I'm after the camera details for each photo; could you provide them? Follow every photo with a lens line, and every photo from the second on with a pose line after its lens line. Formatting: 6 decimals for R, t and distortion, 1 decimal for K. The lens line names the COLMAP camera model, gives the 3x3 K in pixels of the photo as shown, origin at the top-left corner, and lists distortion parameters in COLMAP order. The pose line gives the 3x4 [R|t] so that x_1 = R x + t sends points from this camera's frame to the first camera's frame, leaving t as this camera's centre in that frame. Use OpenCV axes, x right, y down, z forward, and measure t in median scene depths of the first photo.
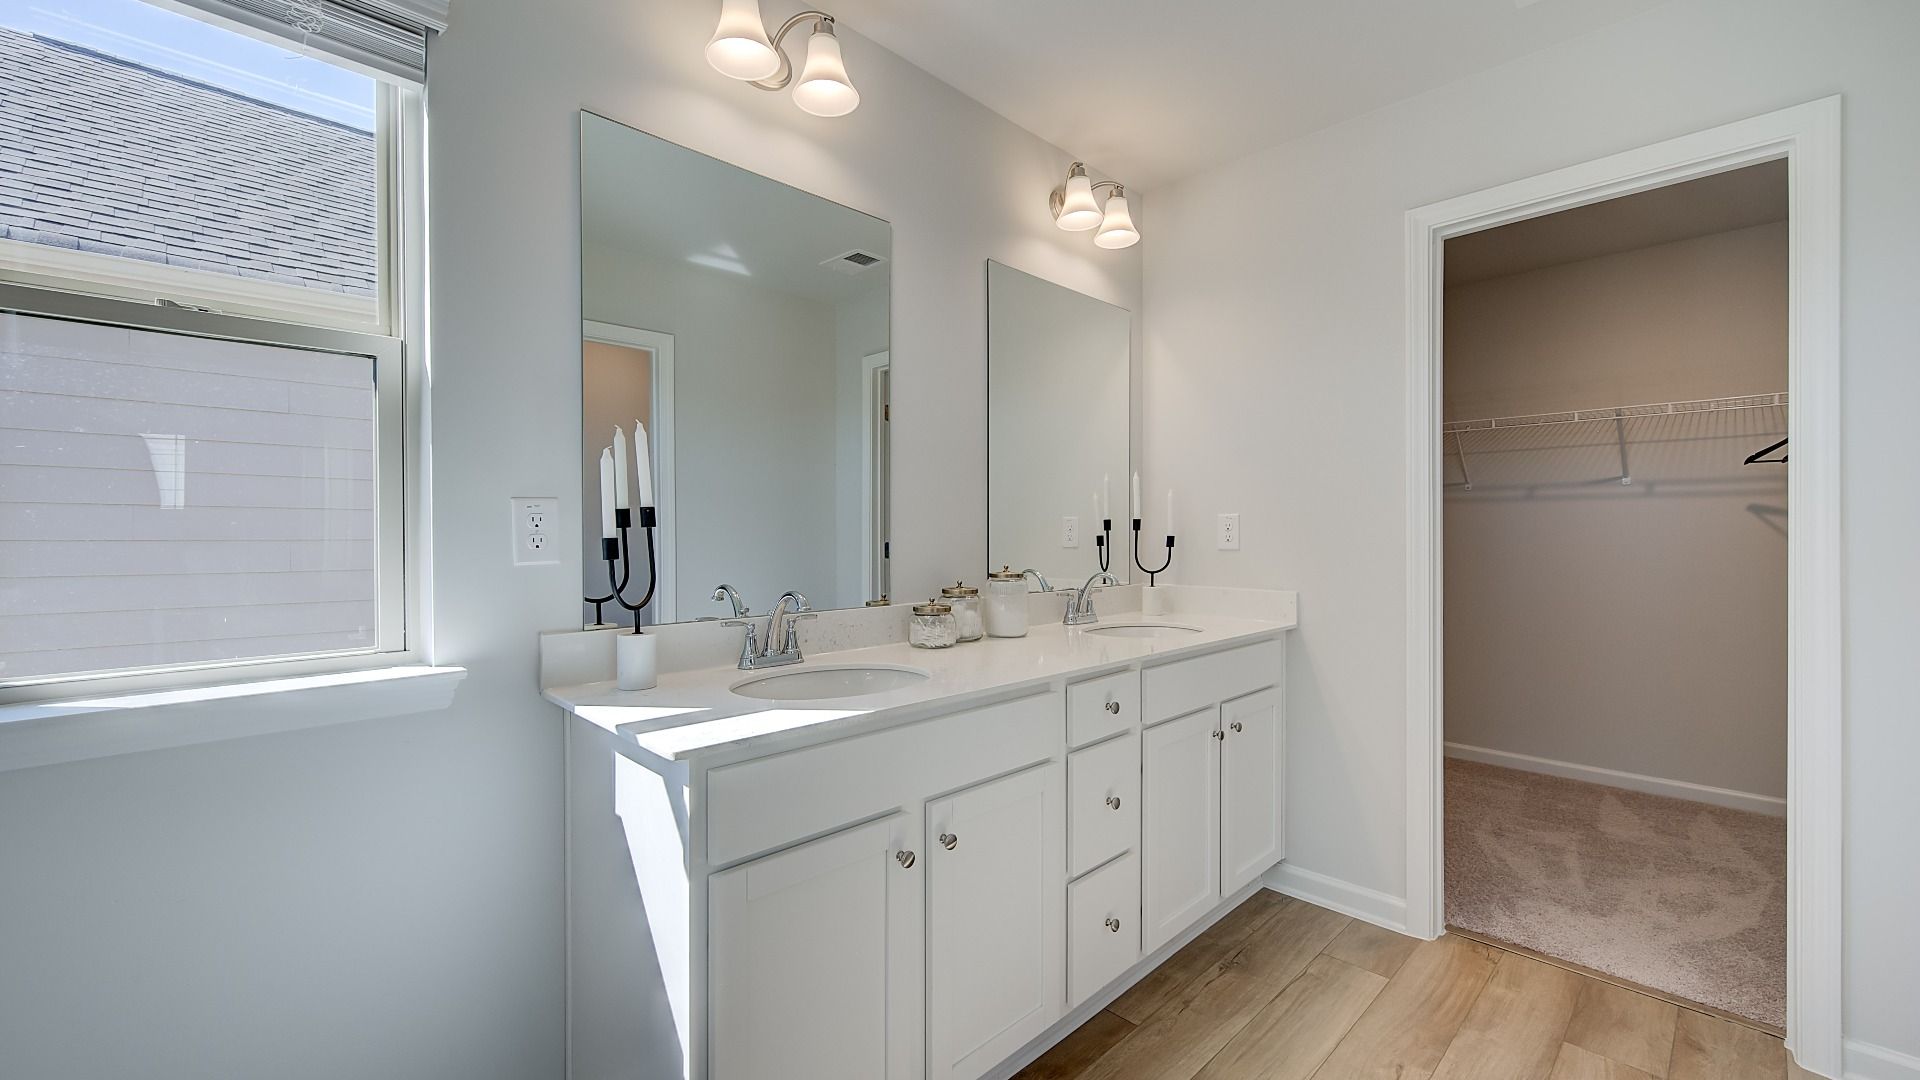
lens RADIAL K [[768.4, 0, 951.8], [0, 768.4, 533.0], [0, 0, 1]] dist [0.000429, -0.000281]
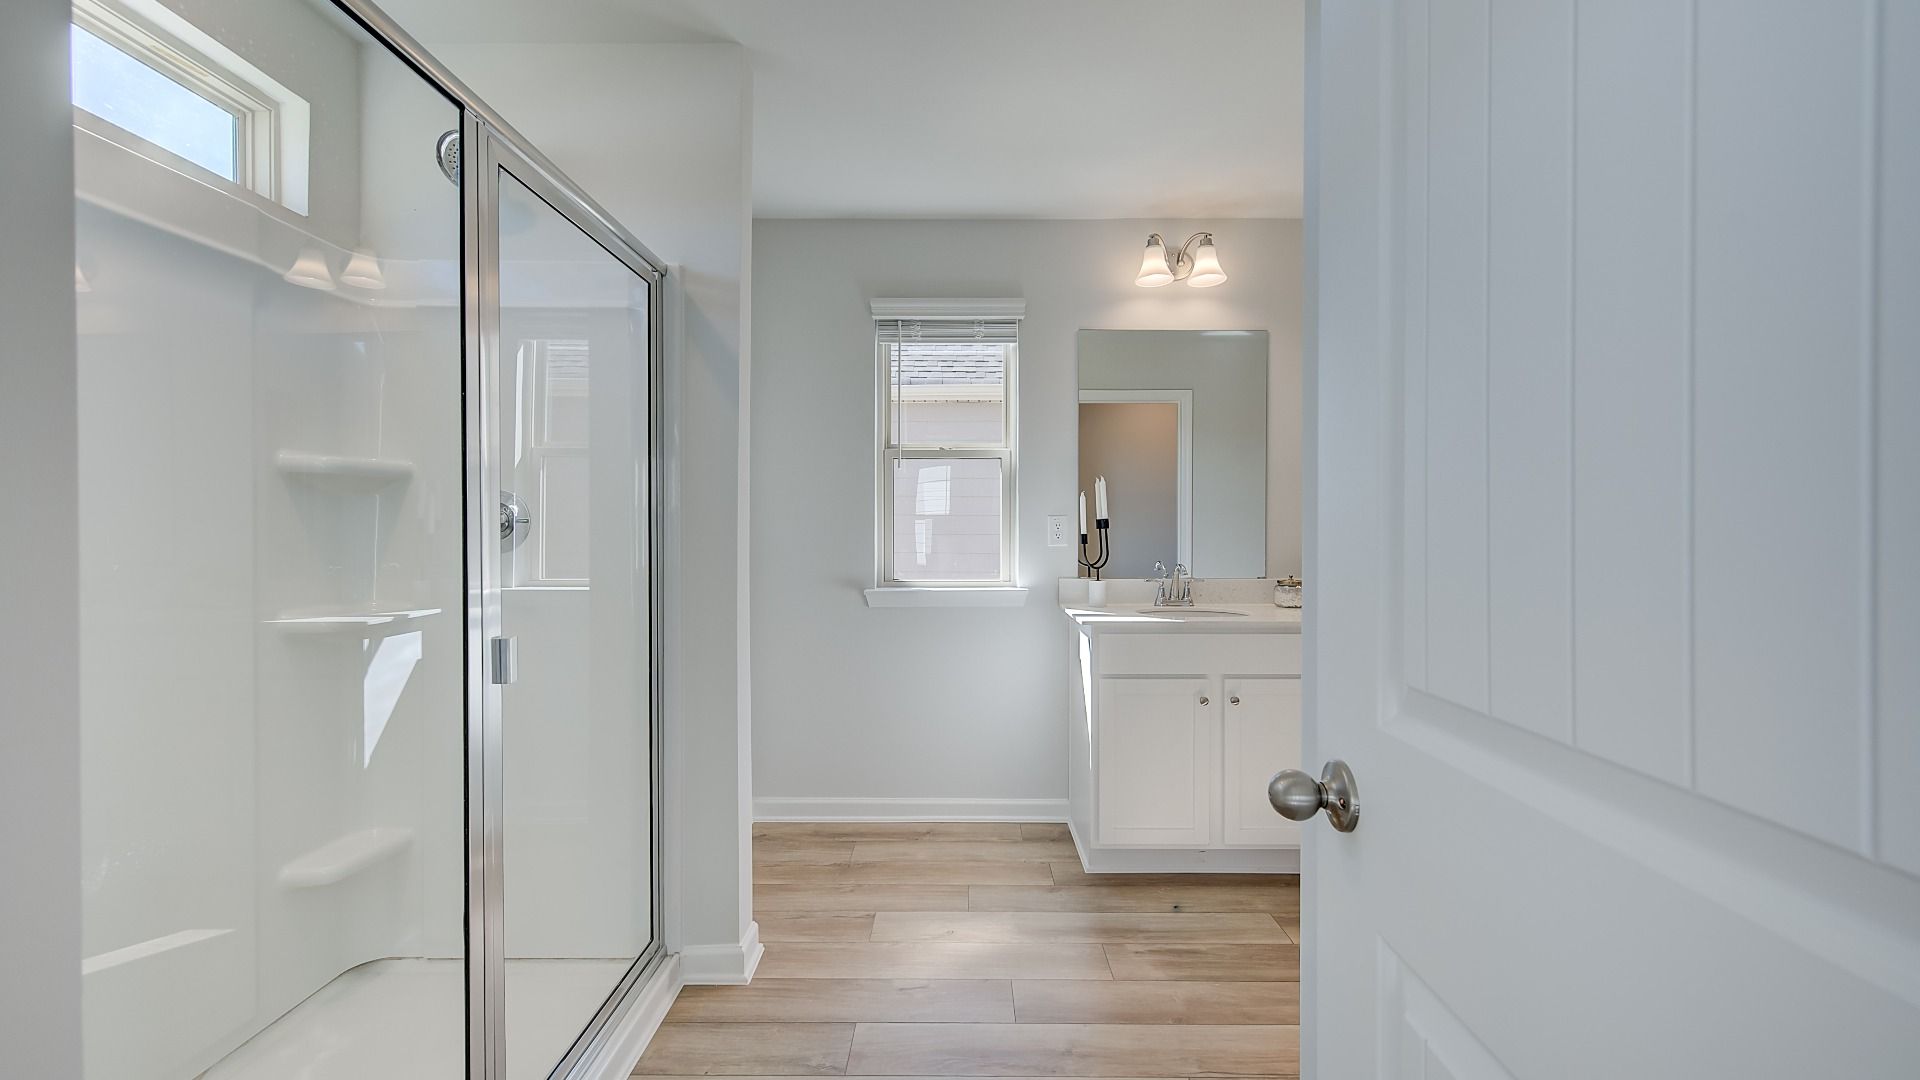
lens RADIAL K [[799.1, 0, 974.3], [0, 799.1, 527.4], [0, 0, 1]] dist [-0.005957, 0.000203]
pose [[0.726324, 0.006469, -0.687322, 0.845649], [-0.004834, 0.999979, 0.004303, -0.020637], [0.687335, 0.000197, 0.726341, -0.813793]]
